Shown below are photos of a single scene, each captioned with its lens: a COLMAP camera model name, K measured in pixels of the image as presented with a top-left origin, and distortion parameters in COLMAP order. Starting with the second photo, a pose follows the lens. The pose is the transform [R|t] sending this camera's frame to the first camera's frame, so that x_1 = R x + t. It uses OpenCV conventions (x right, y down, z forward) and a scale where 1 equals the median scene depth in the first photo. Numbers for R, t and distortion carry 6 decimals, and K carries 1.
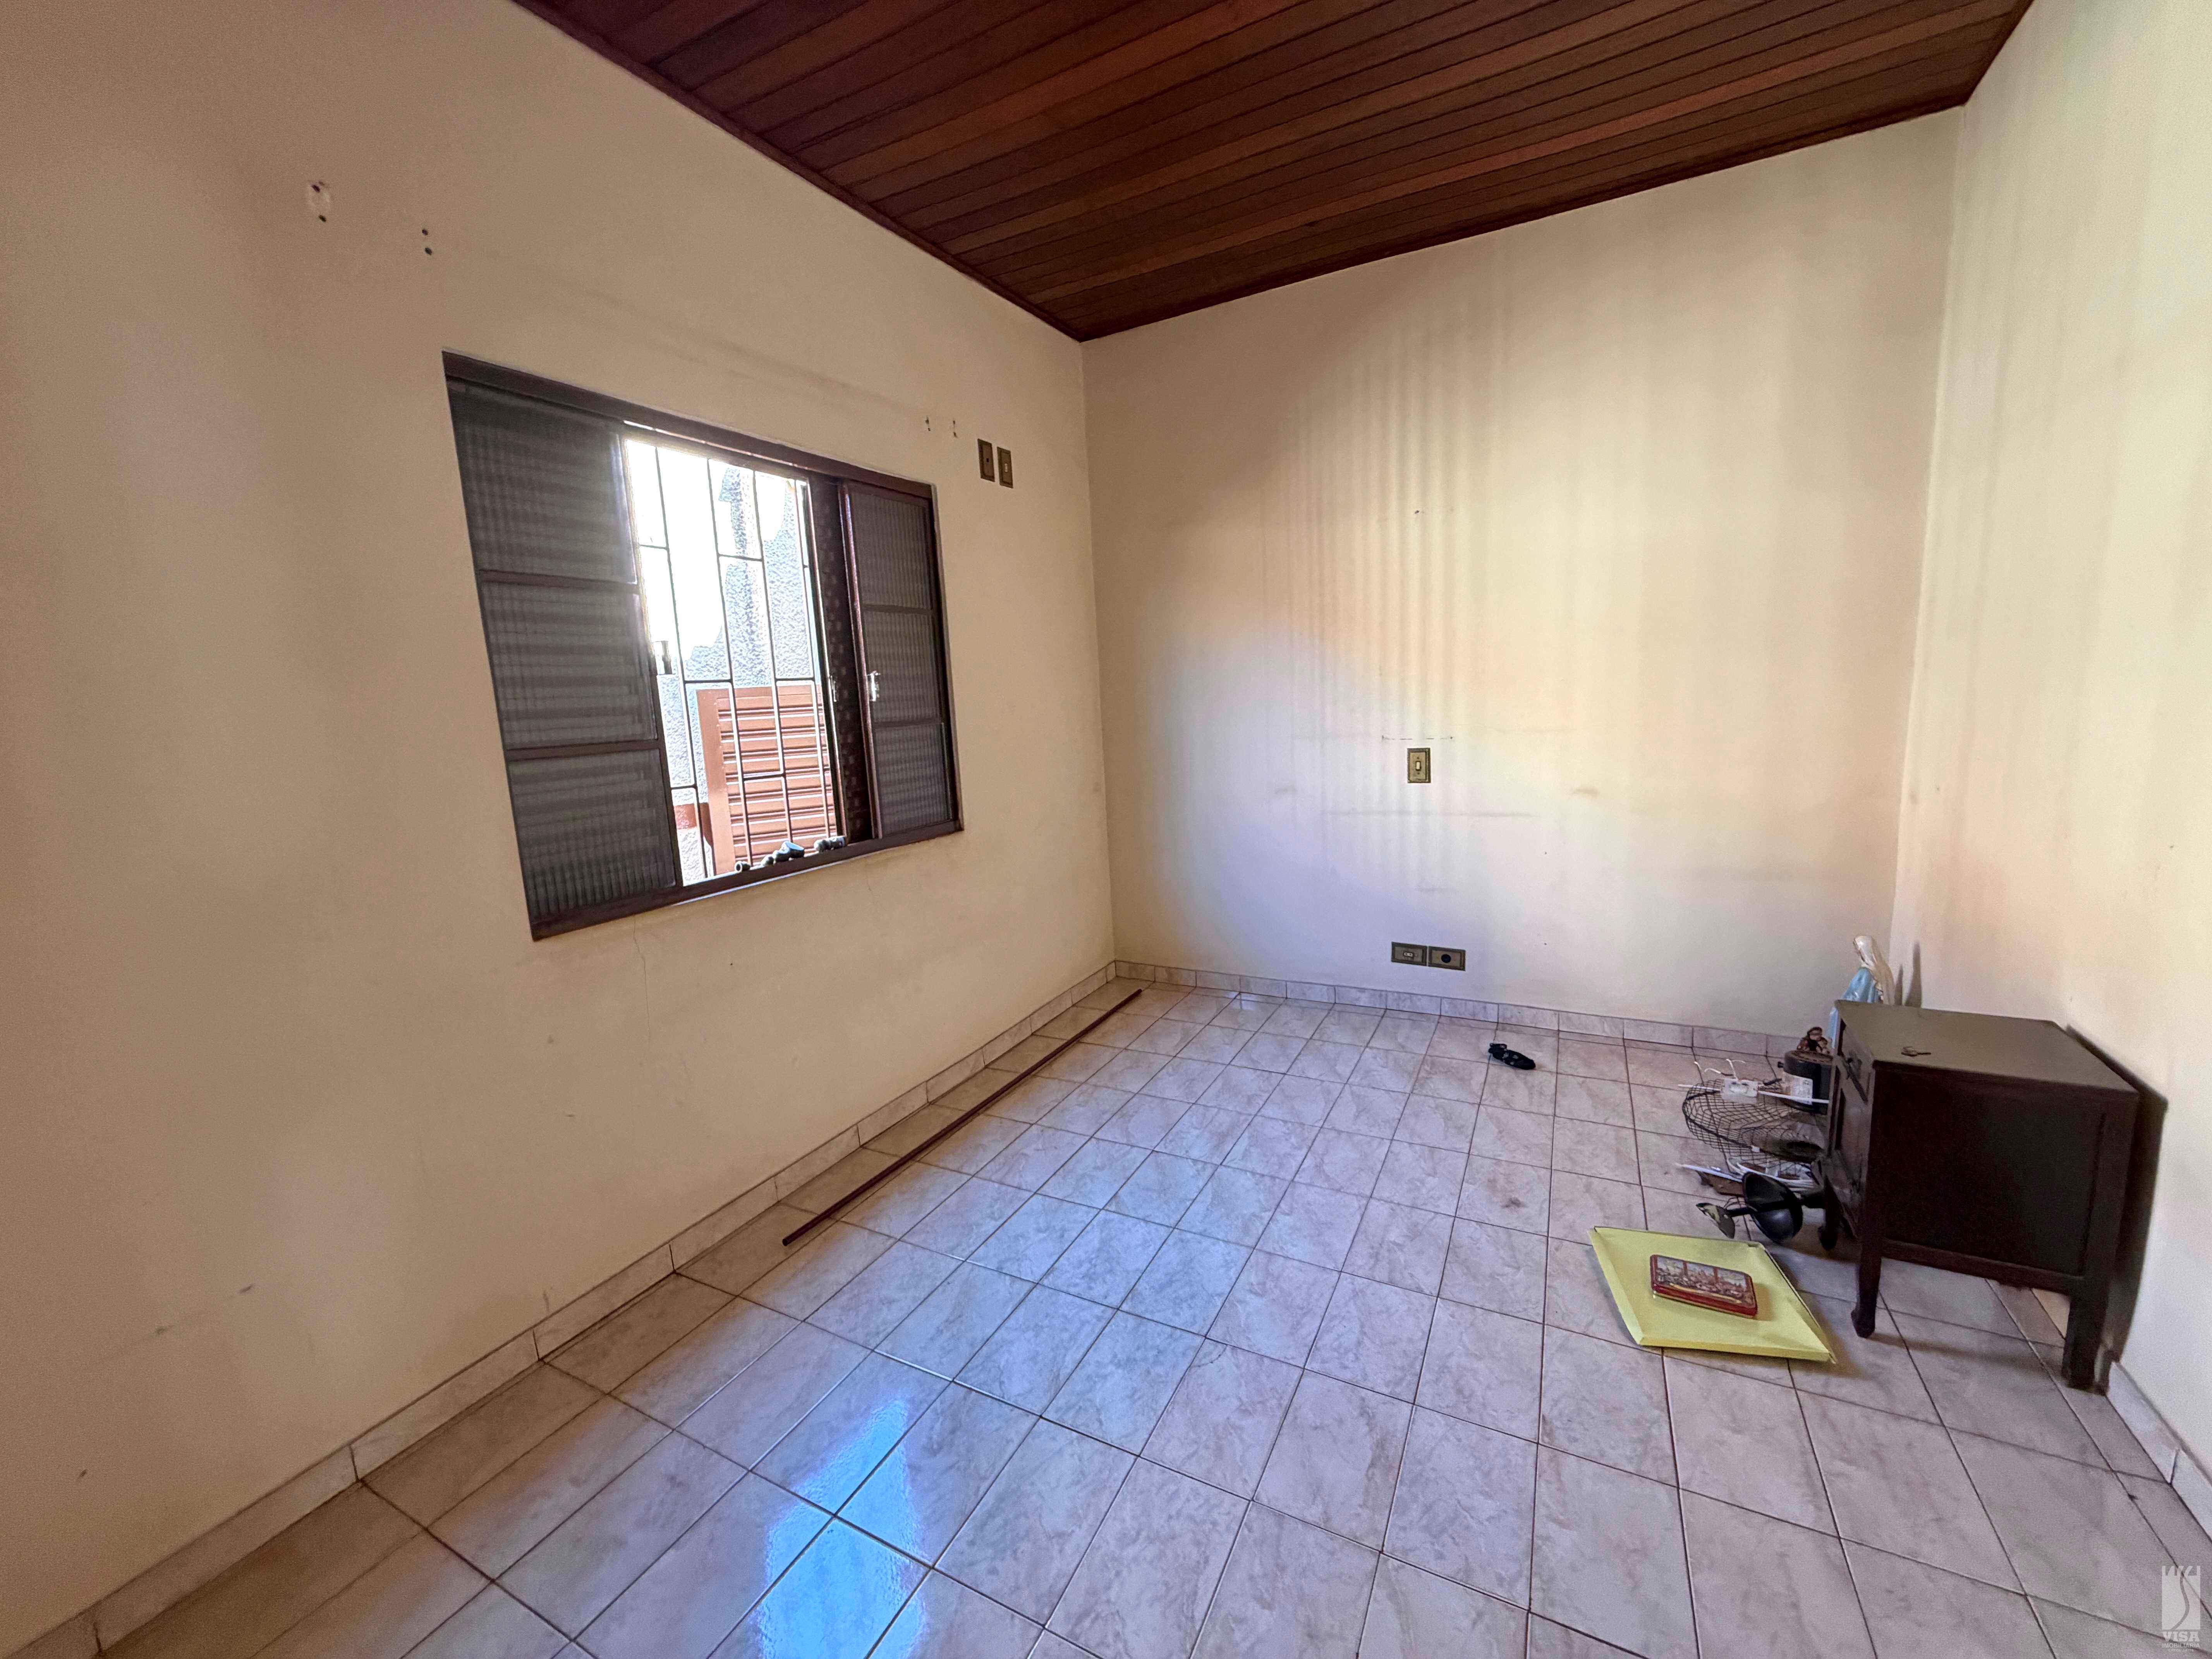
lens RADIAL K [[879.6, 0, 1105.8], [0, 879.6, 838.6], [0, 0, 1]] dist [0.000726, -0.000456]
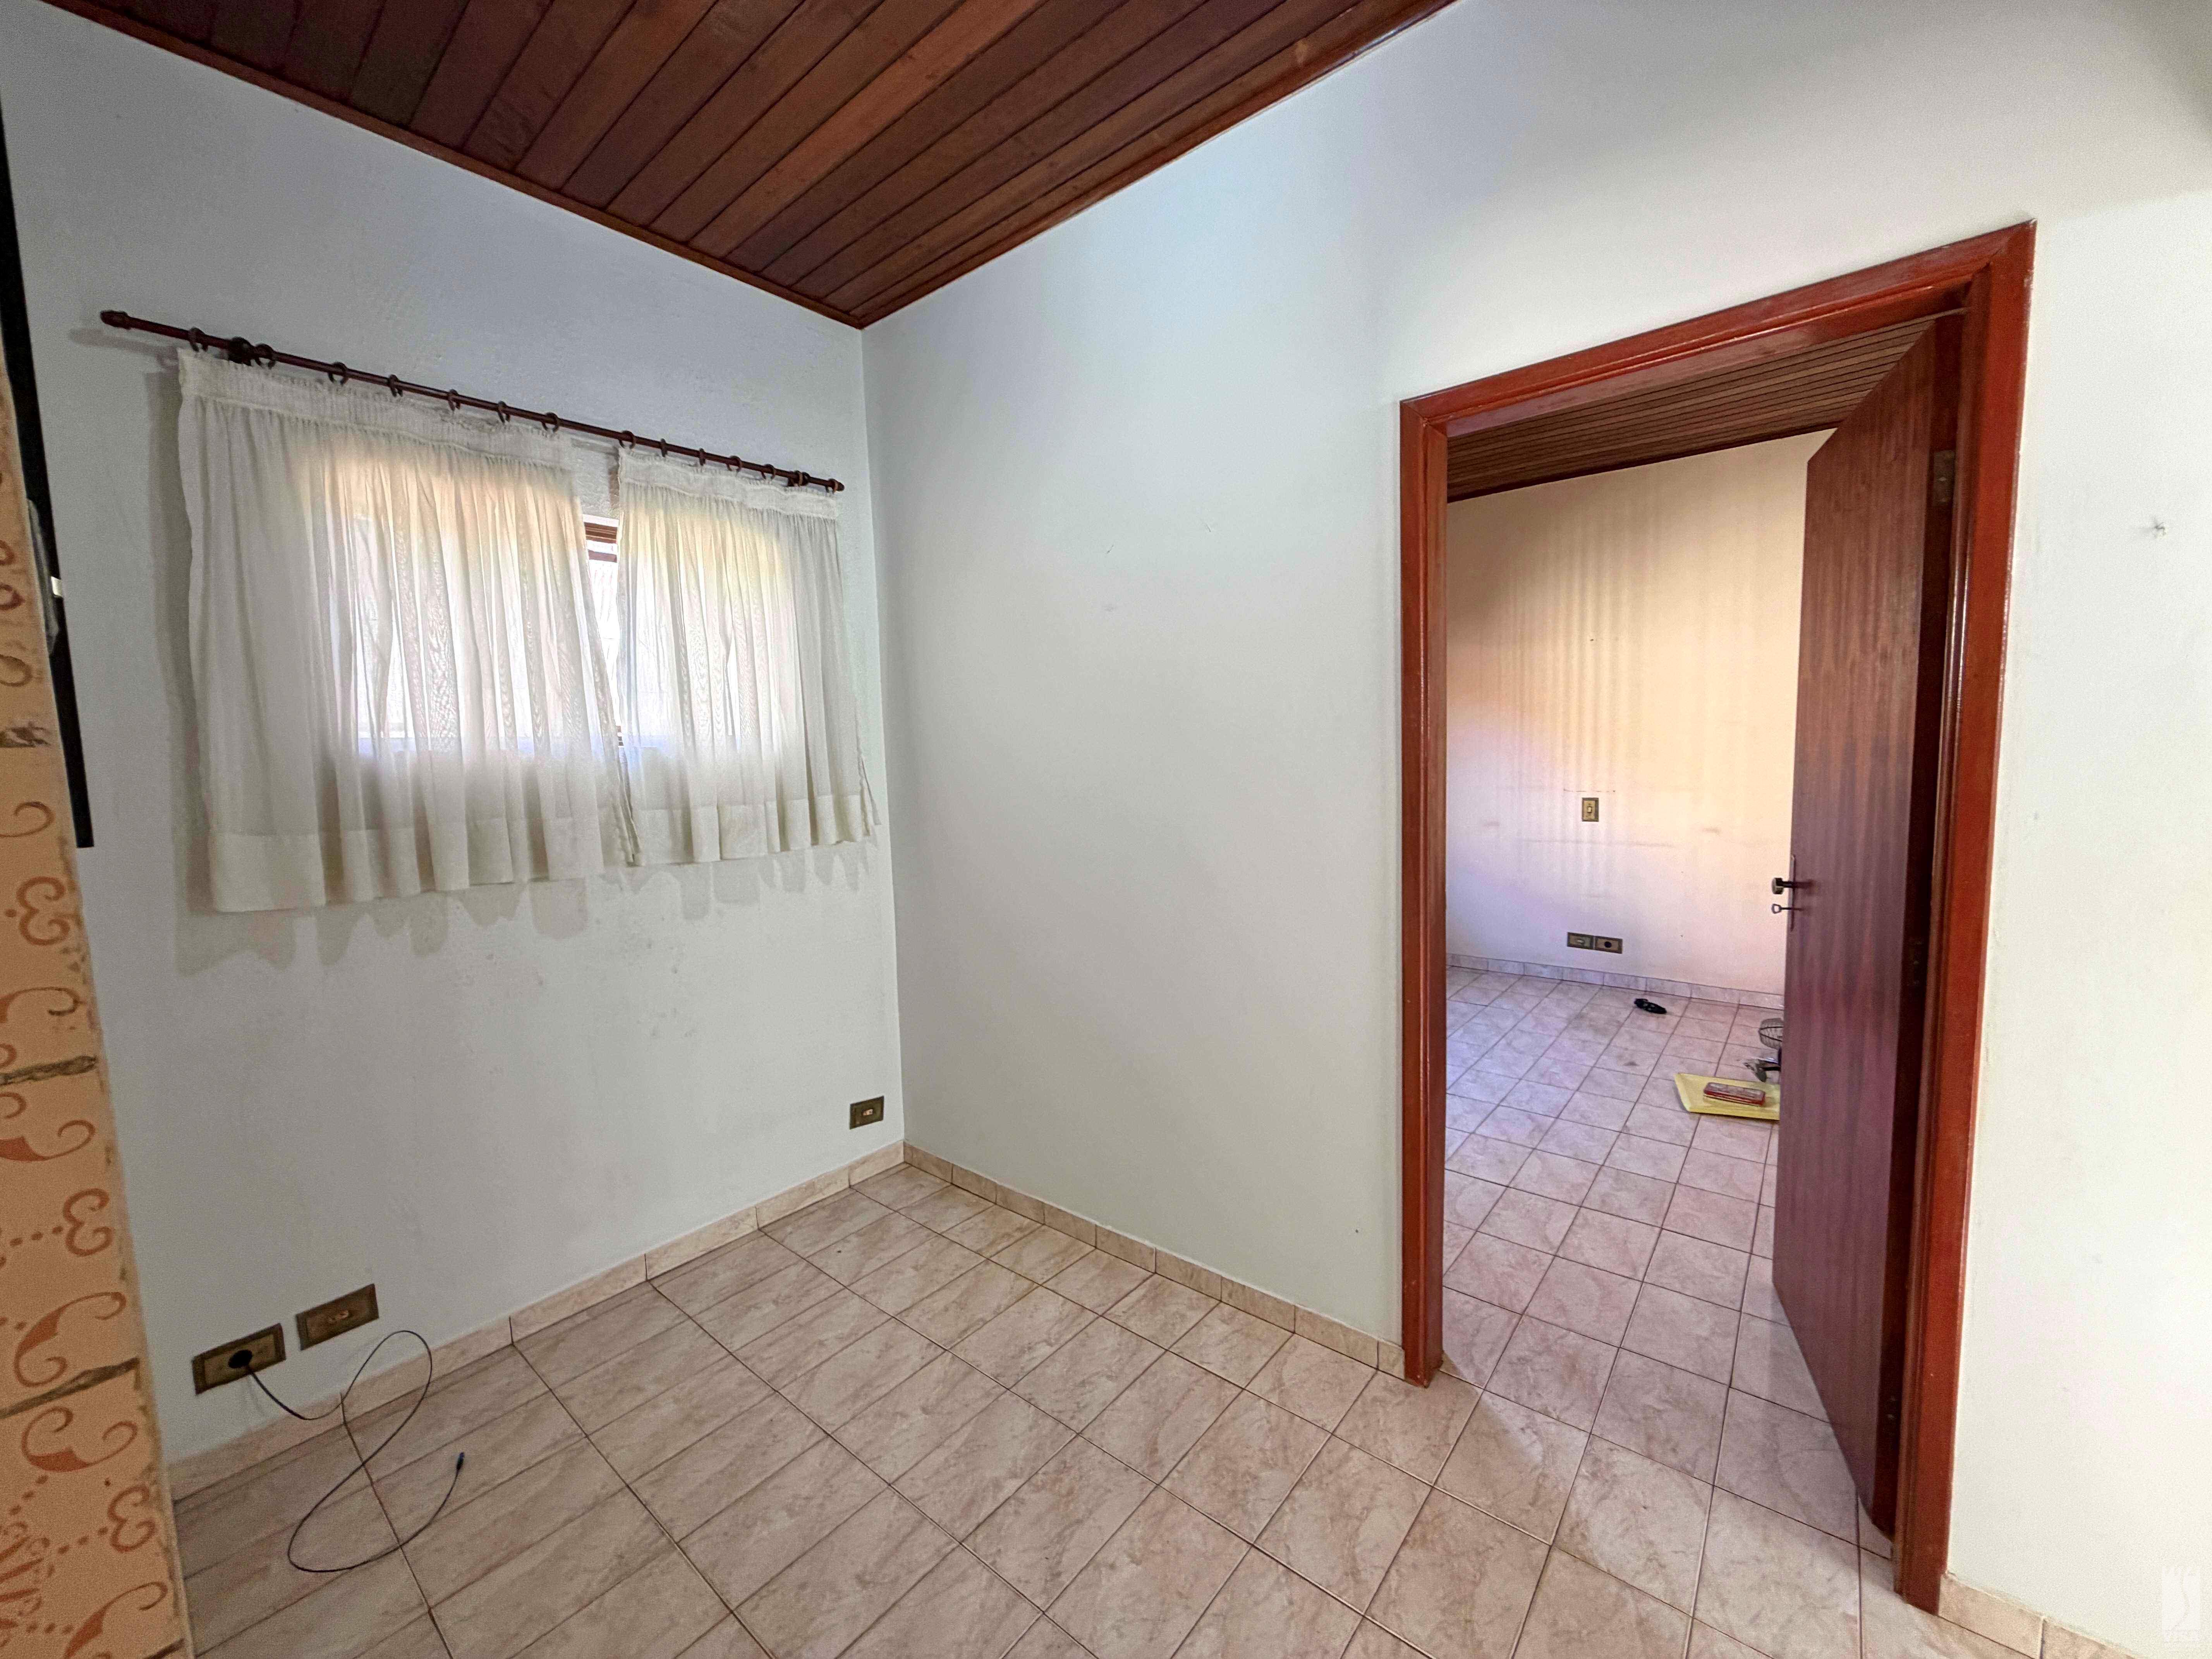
lens RADIAL K [[879.6, 0, 1103.4], [0, 879.6, 832.5], [0, 0, 1]] dist [0.000726, -0.000456]
pose [[0.978539, 0.042034, -0.201728, -0.144073], [-0.053539, 0.997215, -0.051917, 0.077054], [0.198984, 0.061603, 0.978065, -0.611102]]
